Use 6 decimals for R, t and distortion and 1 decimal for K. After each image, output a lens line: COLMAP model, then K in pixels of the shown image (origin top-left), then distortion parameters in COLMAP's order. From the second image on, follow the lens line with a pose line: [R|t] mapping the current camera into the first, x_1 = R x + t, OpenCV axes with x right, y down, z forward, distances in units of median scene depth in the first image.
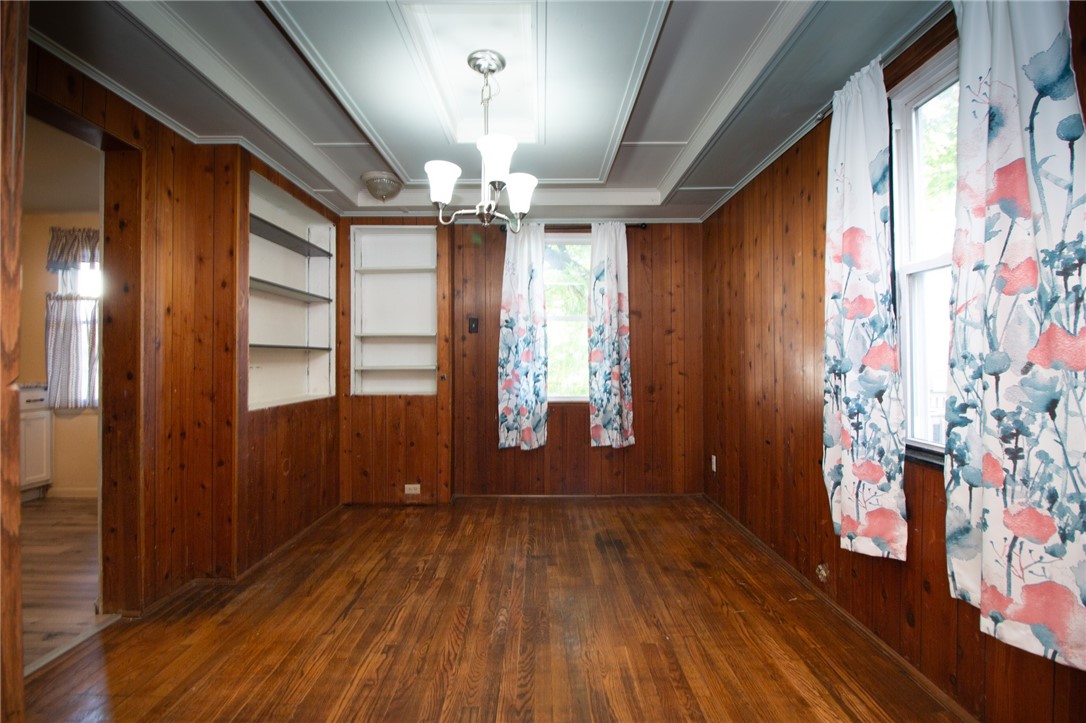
lens RADIAL K [[508.4, 0, 550.3], [0, 508.4, 358.2], [0, 0, 1]] dist [-0.004235, -0.009001]
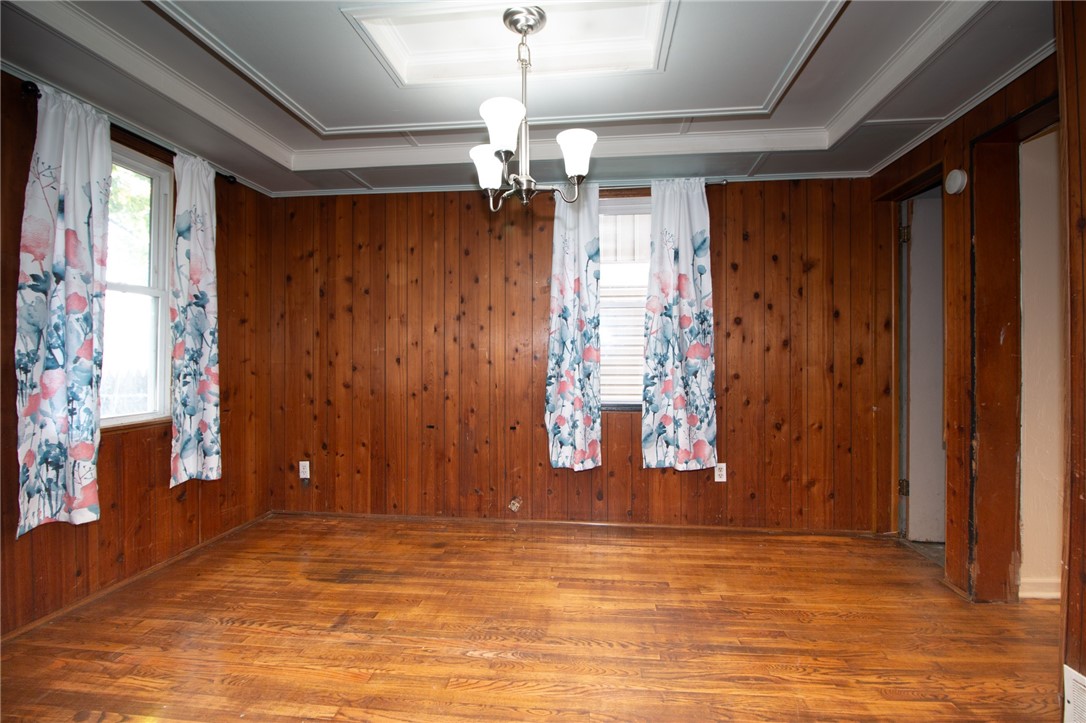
lens RADIAL K [[508.4, 0, 555.0], [0, 508.4, 351.2], [0, 0, 1]] dist [-0.004235, -0.009001]
pose [[0.097222, 0.011864, 0.995192, -0.773562], [-0.002832, 0.999928, -0.011644, 0.005217], [-0.995259, -0.001687, 0.097249, 0.656956]]
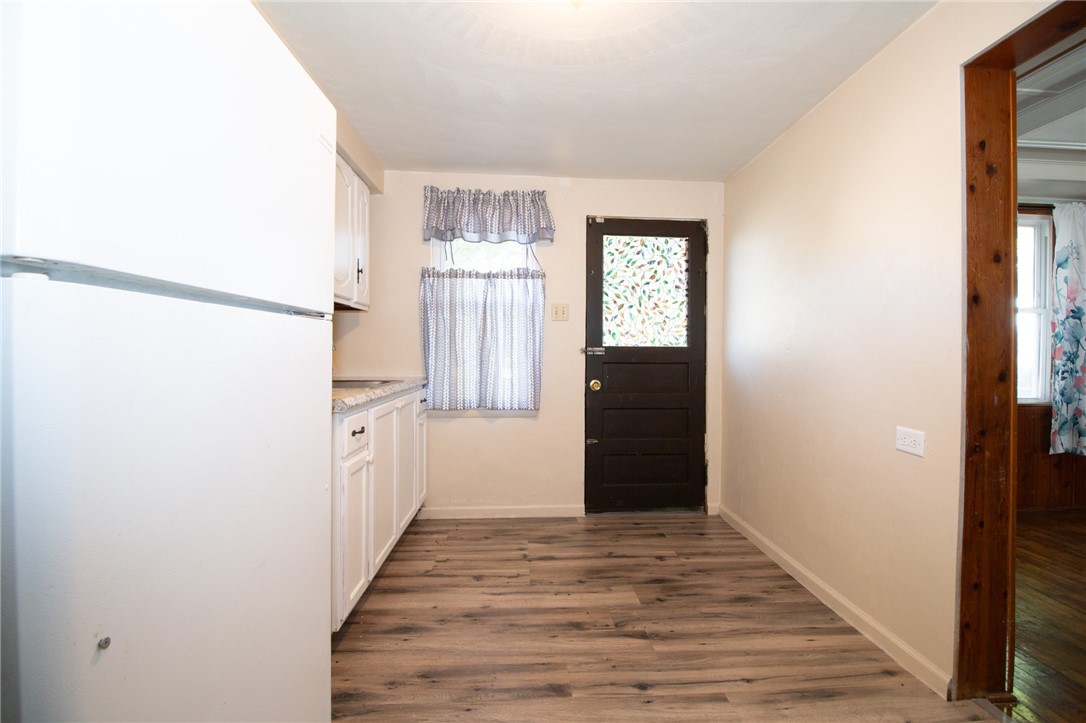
lens RADIAL K [[508.4, 0, 543.0], [0, 508.4, 356.5], [0, 0, 1]] dist [-0.004235, -0.009001]
pose [[0.998625, 0.010163, 0.051419, -1.268648], [-0.010650, 0.999901, 0.009219, 0.005344], [-0.051321, -0.009754, 0.998635, 0.250099]]
